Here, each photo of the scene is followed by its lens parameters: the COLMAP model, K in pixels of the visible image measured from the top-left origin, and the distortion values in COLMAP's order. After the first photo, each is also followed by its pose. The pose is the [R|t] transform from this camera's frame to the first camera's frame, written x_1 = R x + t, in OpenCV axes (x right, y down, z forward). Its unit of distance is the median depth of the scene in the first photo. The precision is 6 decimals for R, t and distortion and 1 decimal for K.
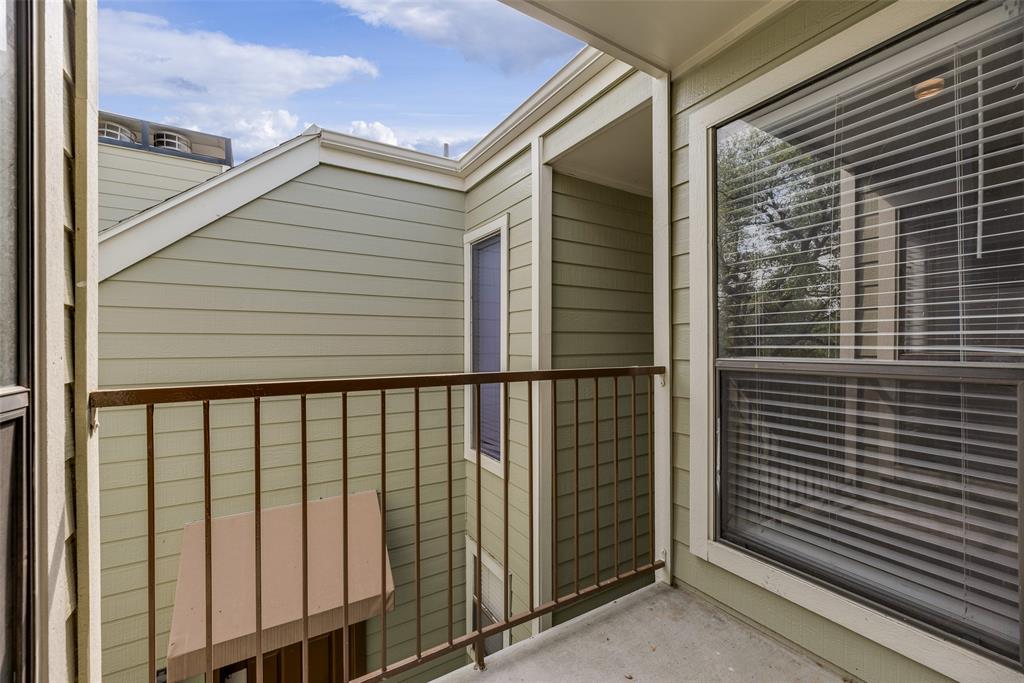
lens RADIAL K [[416.2, 0, 513.1], [0, 416.2, 344.3], [0, 0, 1]] dist [0.001916, 0.000506]
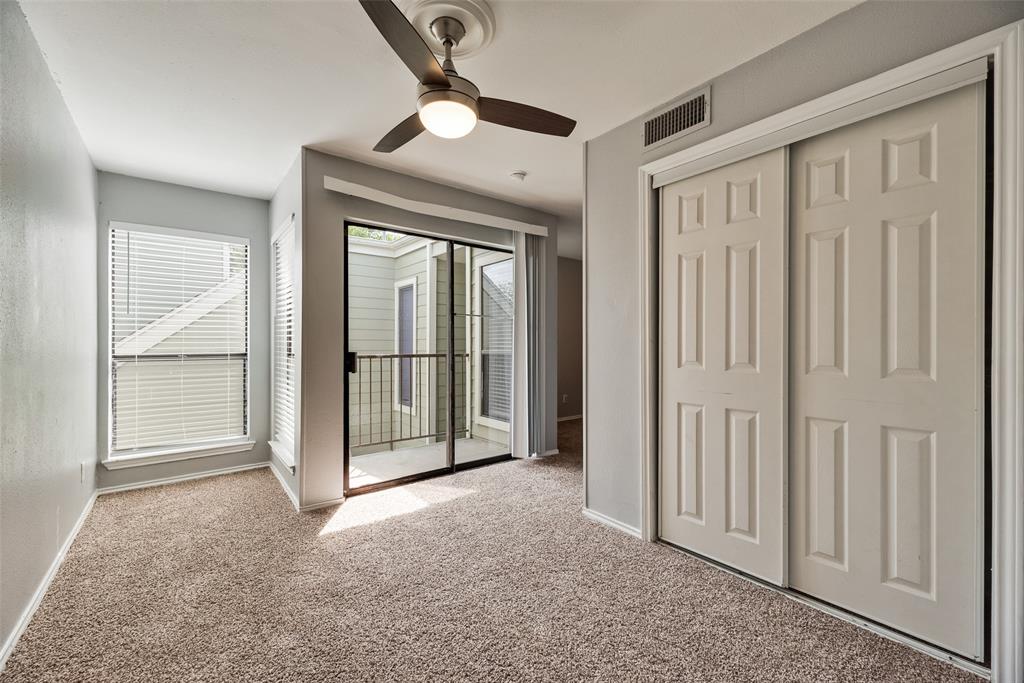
lens RADIAL K [[416.2, 0, 513.5], [0, 416.2, 339.7], [0, 0, 1]] dist [0.001916, 0.000506]
pose [[0.991814, 0.004048, 0.127627, 0.207043], [-0.003255, 0.999974, -0.006426, -0.011009], [-0.127650, 0.005958, 0.991801, -1.065998]]
